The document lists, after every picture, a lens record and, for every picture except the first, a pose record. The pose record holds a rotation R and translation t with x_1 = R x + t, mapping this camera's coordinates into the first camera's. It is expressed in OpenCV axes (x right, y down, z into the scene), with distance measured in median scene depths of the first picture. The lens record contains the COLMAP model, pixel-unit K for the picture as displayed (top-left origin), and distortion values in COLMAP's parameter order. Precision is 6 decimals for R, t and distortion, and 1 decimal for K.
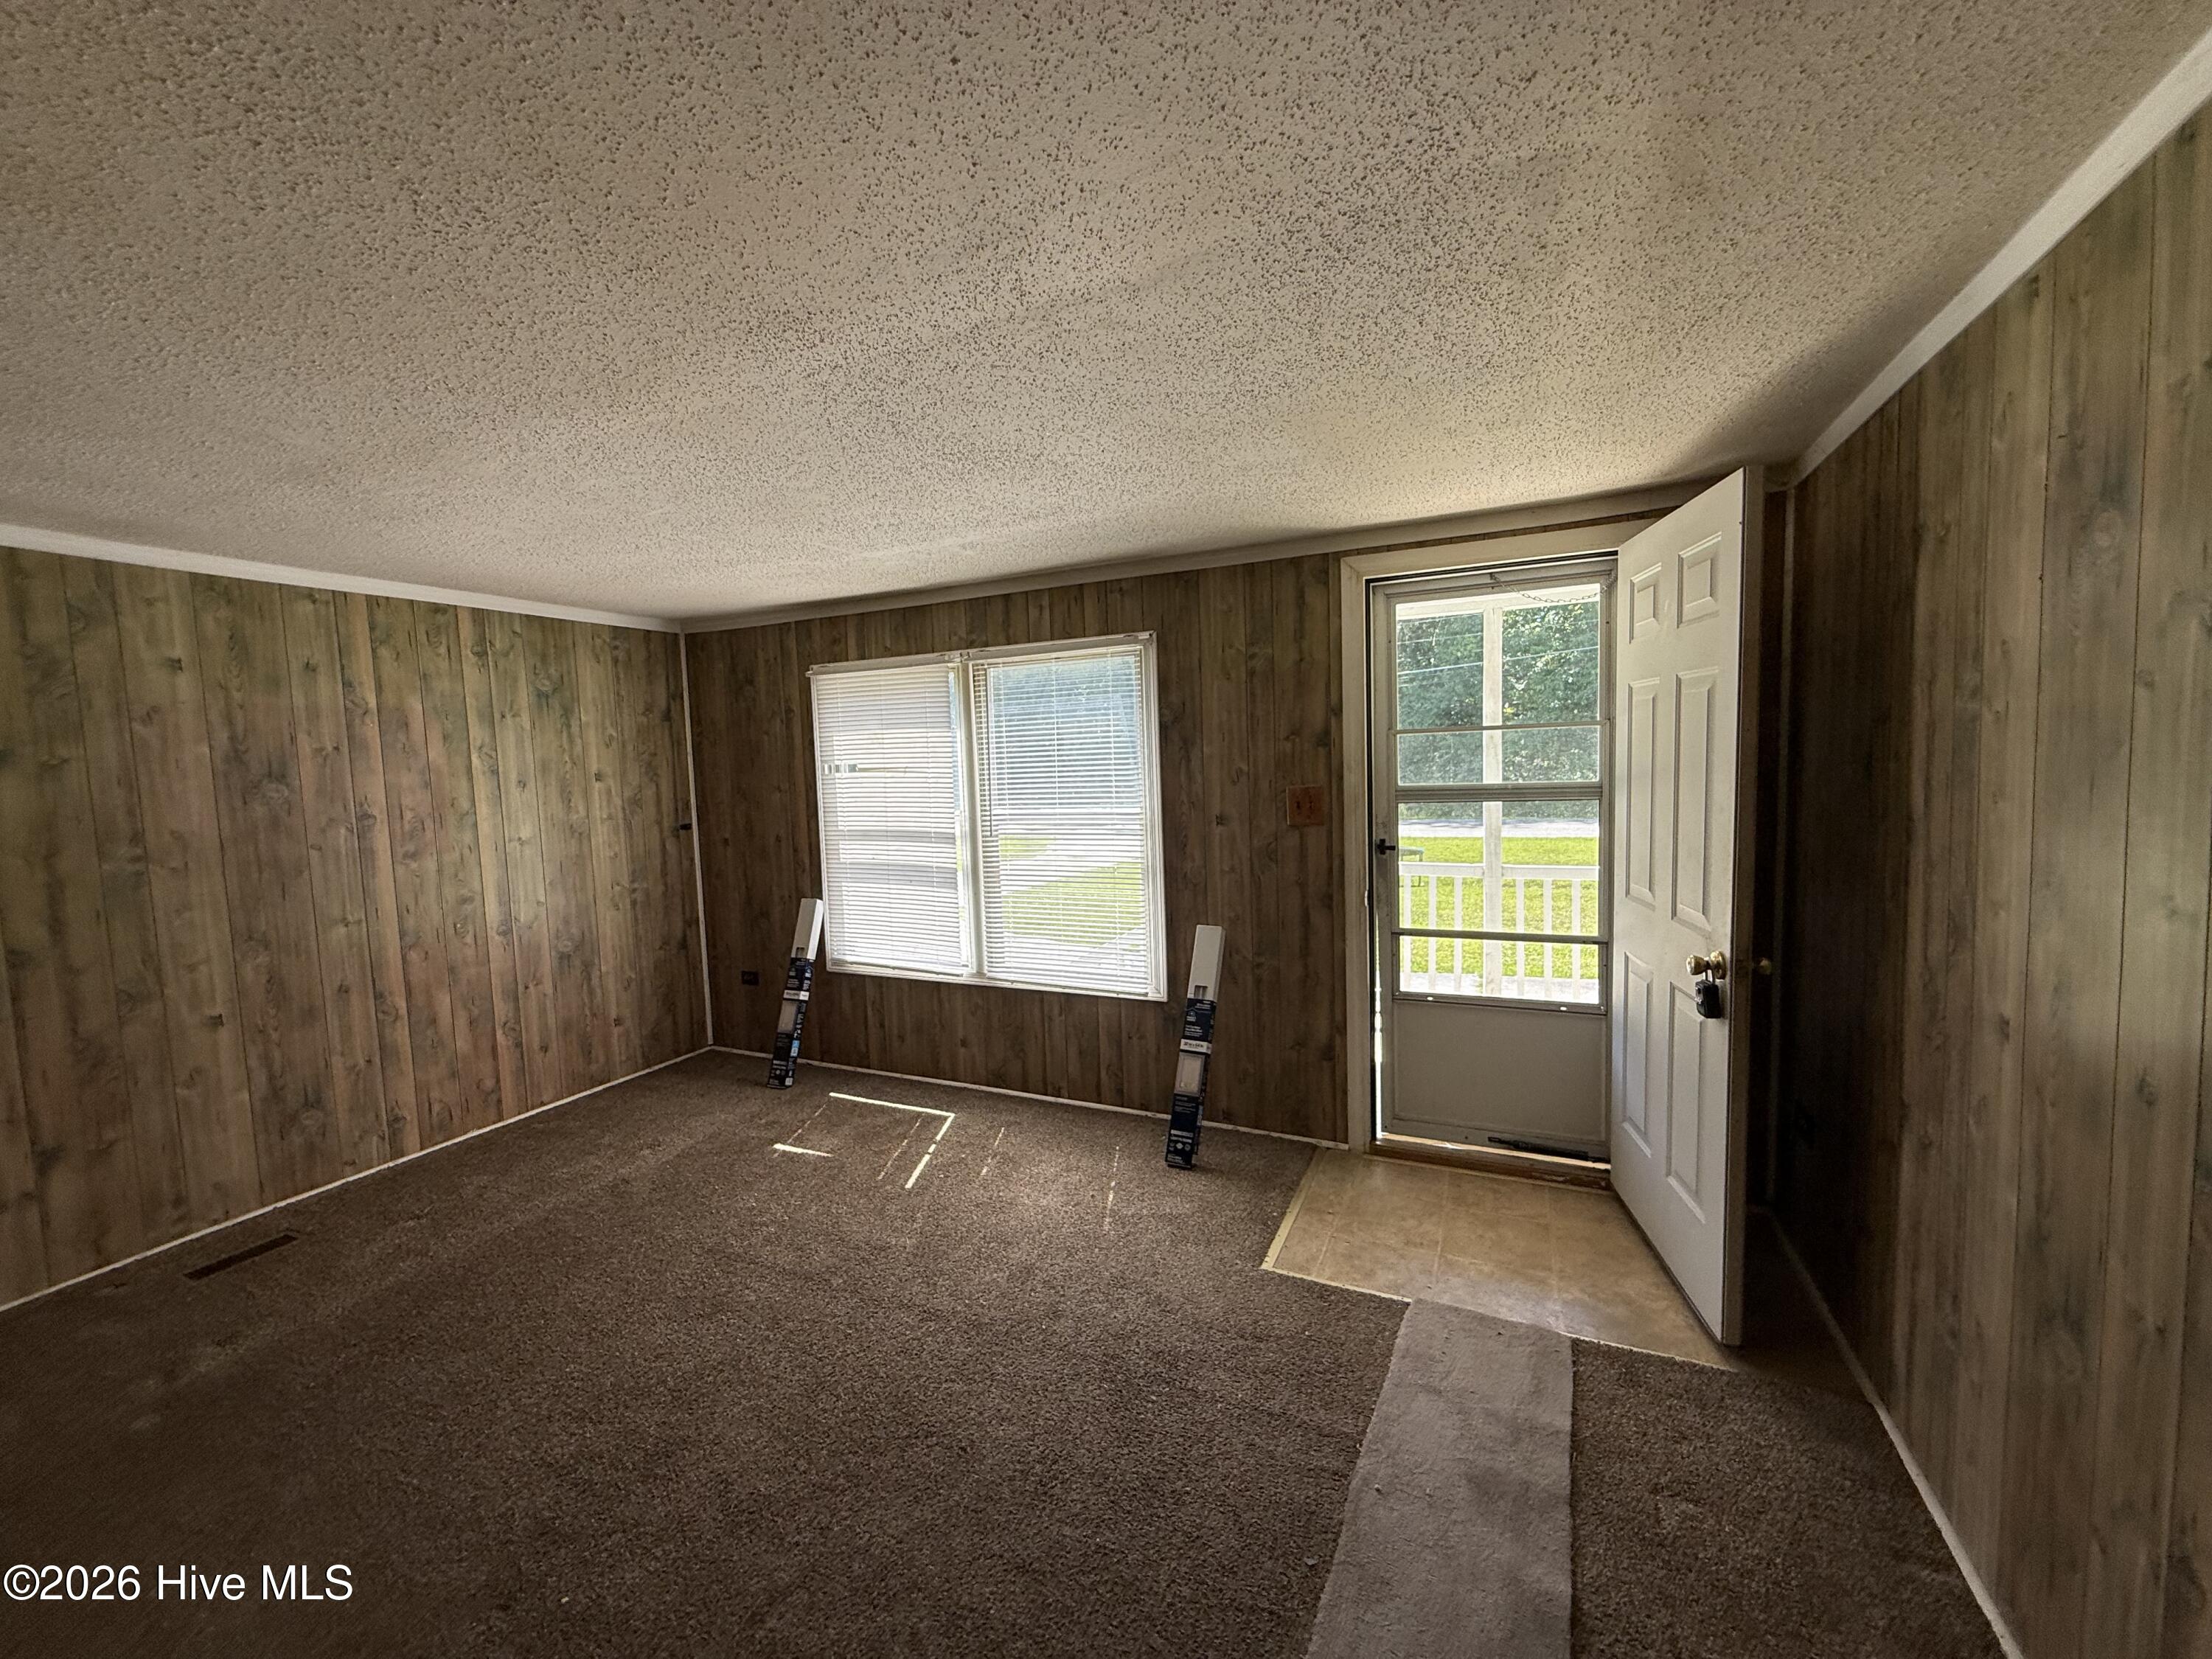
lens RADIAL K [[882.6, 0, 1094.7], [0, 882.6, 827.0], [0, 0, 1]] dist [-0.001475, -0.000207]
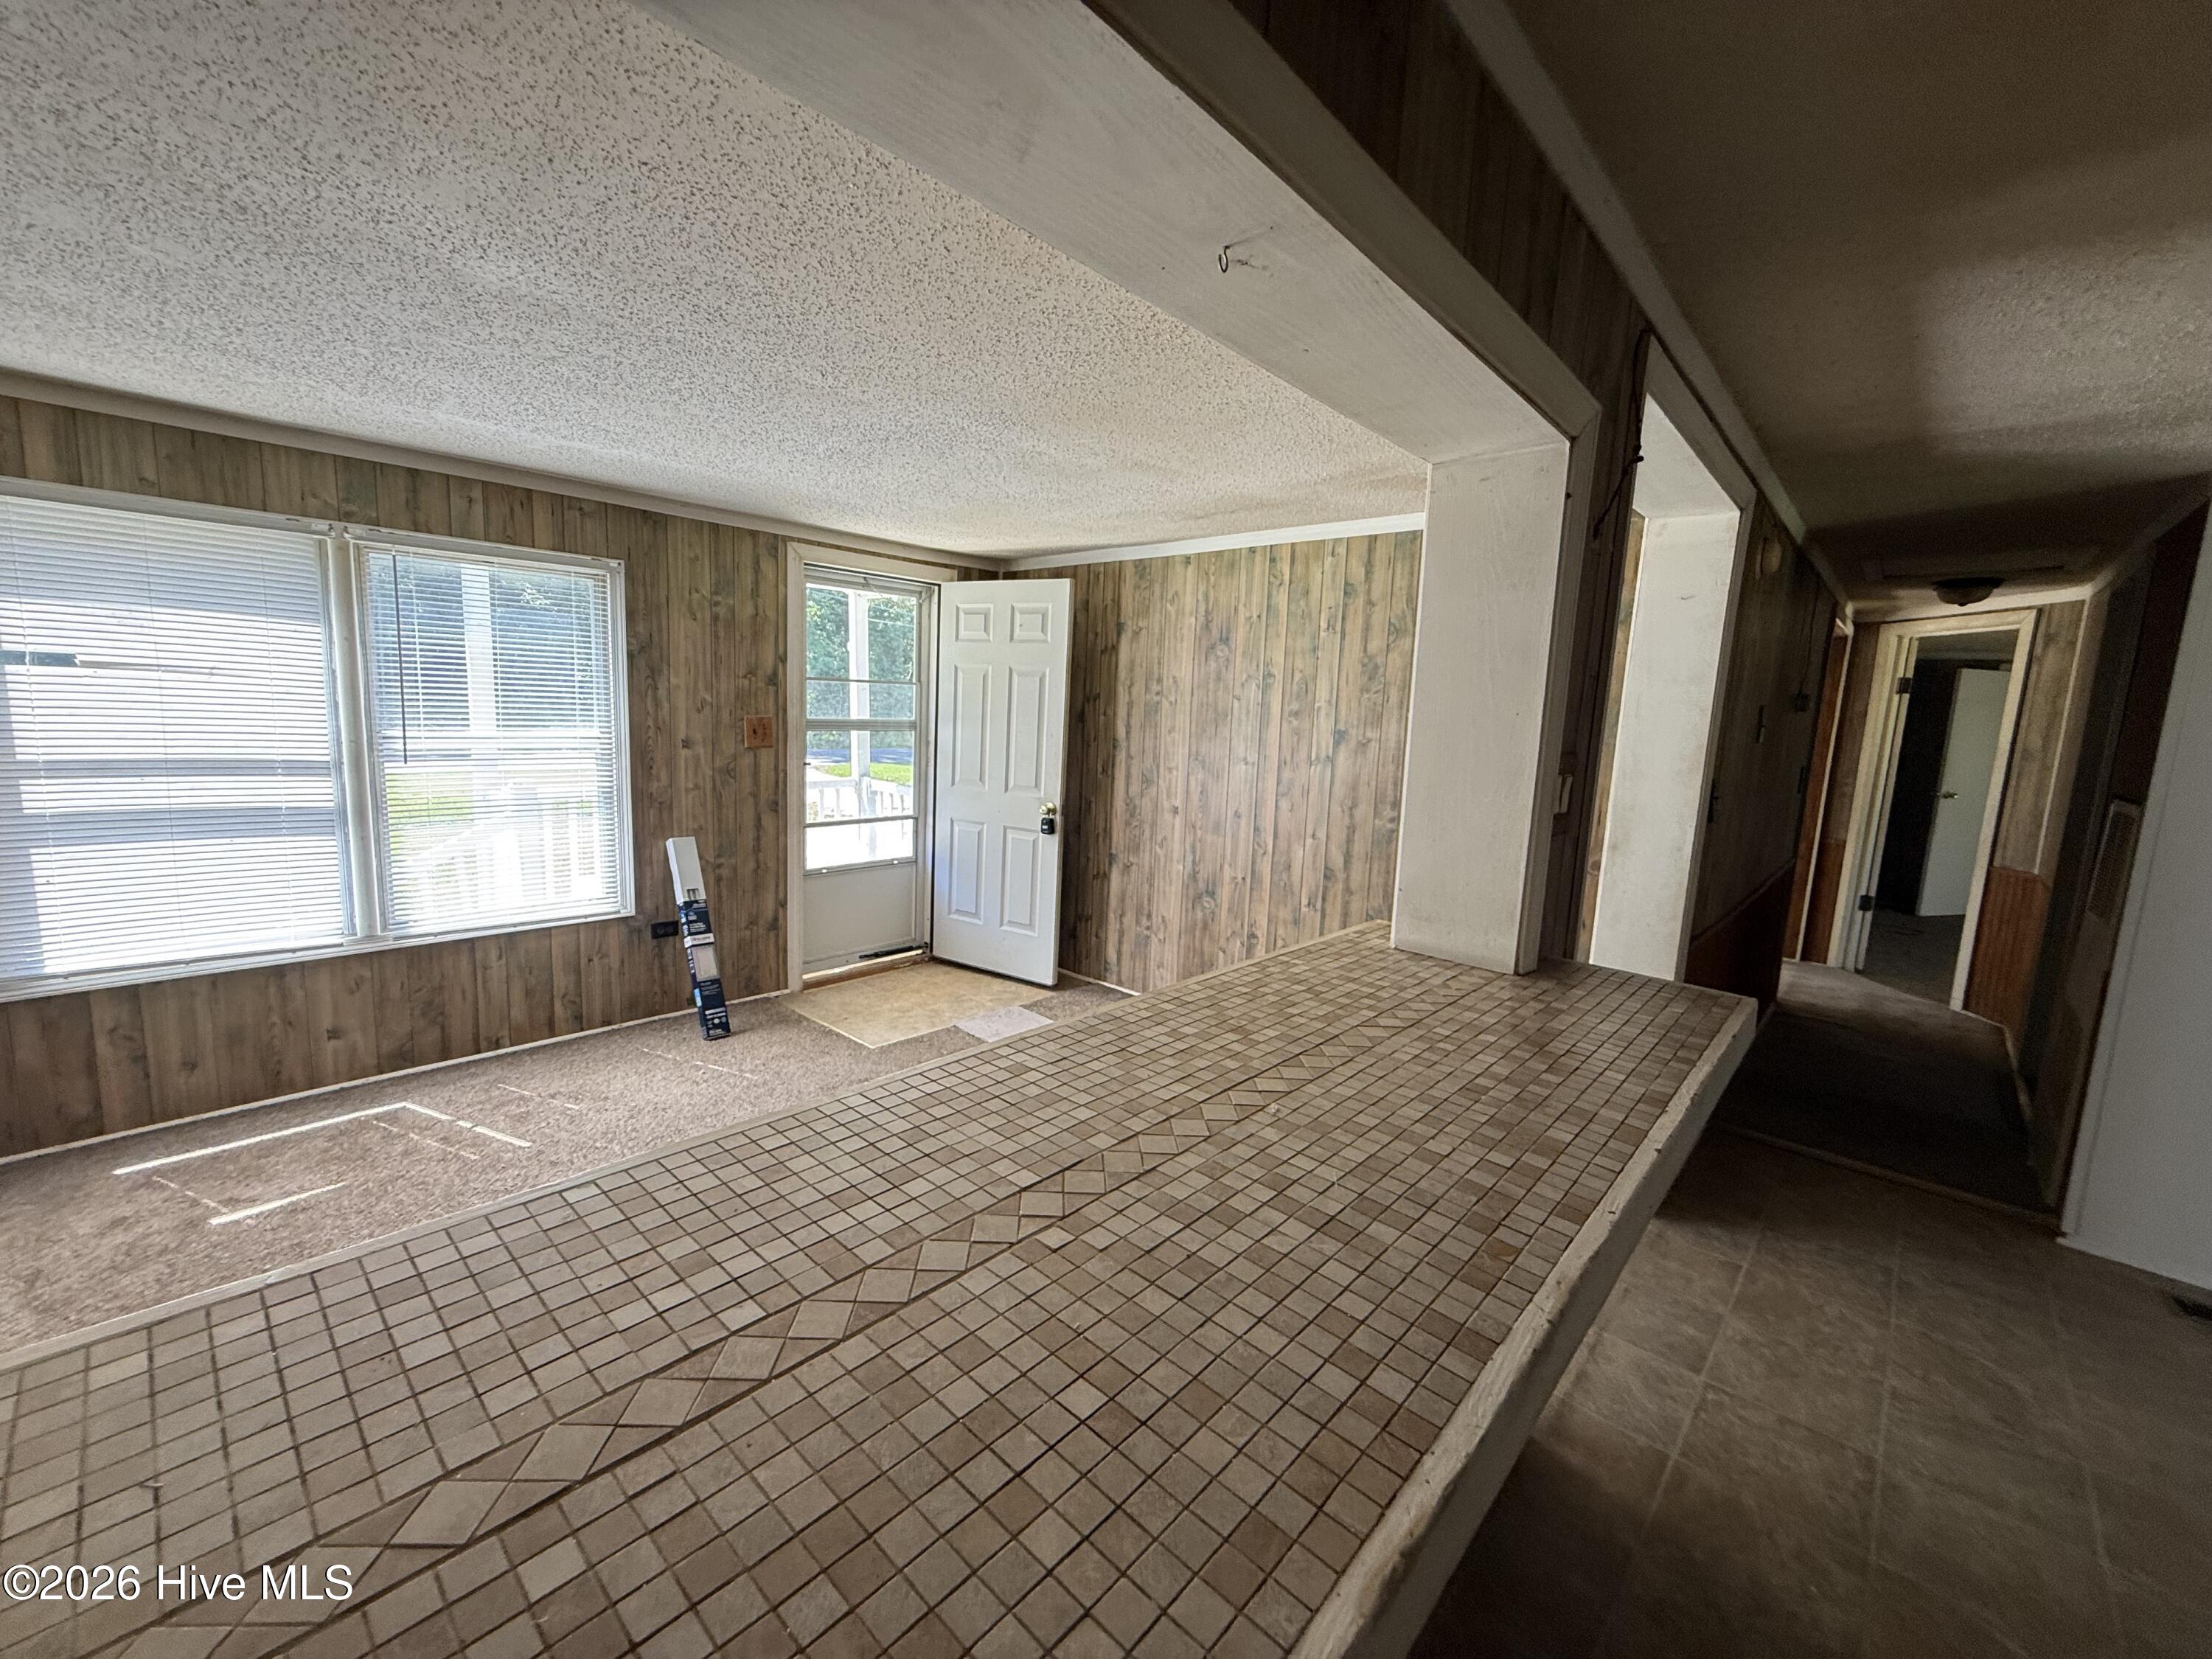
lens RADIAL K [[882.6, 0, 1103.7], [0, 882.6, 830.1], [0, 0, 1]] dist [-0.001475, -0.000207]
pose [[0.300431, -0.088705, 0.949670, -0.809066], [0.018384, 0.996020, 0.087218, 0.014326], [-0.953626, -0.008744, 0.300866, 0.150112]]
